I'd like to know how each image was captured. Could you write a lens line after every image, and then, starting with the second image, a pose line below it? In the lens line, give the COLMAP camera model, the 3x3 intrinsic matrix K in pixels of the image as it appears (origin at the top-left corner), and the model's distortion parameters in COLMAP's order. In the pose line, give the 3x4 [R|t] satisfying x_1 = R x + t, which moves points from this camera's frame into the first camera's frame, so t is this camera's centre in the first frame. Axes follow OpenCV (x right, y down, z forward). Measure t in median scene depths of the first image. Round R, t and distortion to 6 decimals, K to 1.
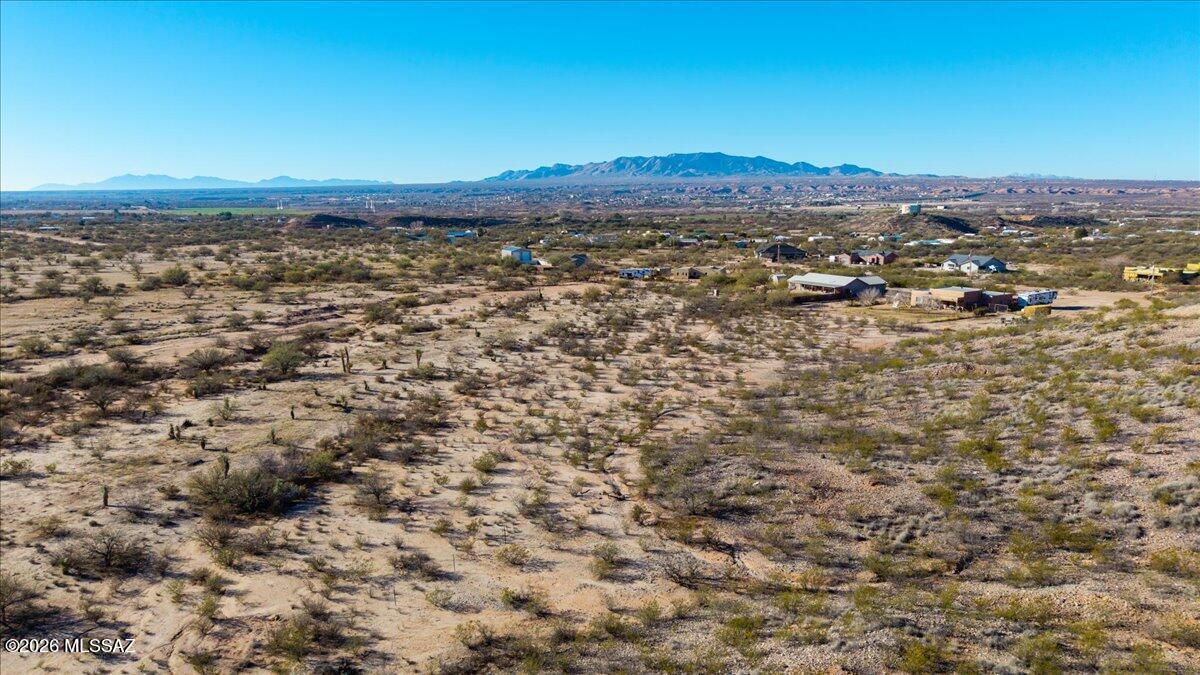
lens RADIAL K [[796.0, 0, 587.0], [0, 796.0, 347.7], [0, 0, 1]] dist [0.030538, -0.040867]
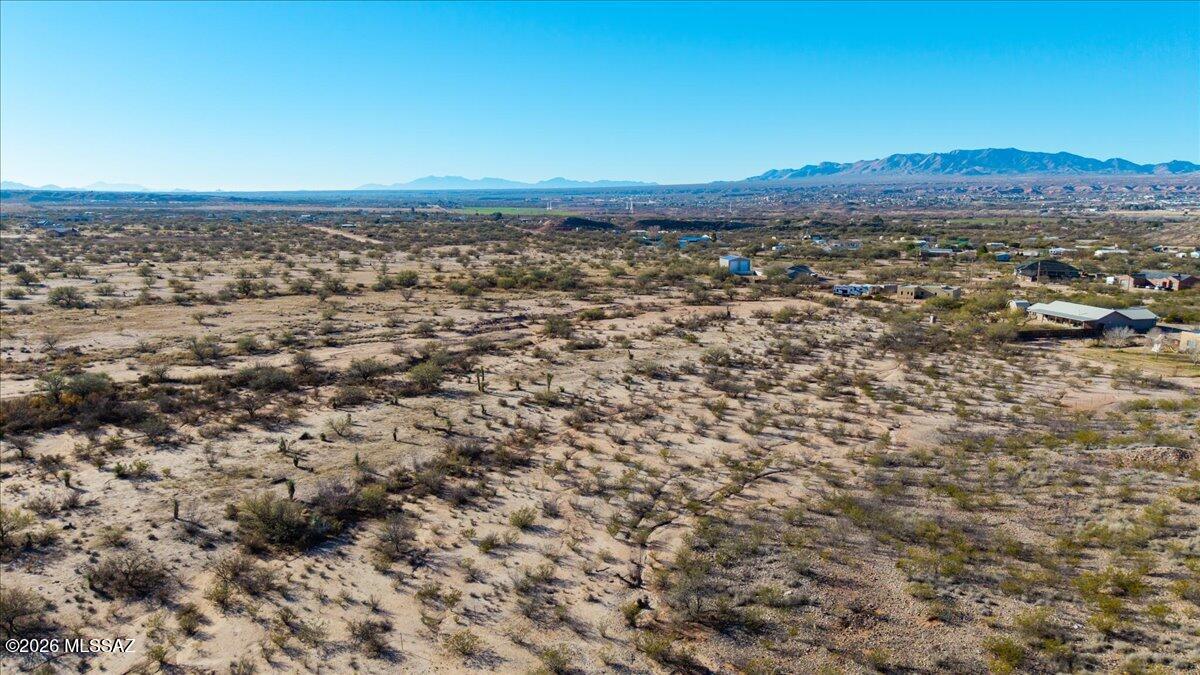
lens RADIAL K [[796.0, 0, 594.4], [0, 796.0, 333.7], [0, 0, 1]] dist [0.030538, -0.040867]
pose [[0.949916, 0.056396, -0.307375, 0.112051], [-0.061163, 0.998110, -0.005889, -0.035163], [0.306462, 0.024394, 0.951570, 0.059060]]
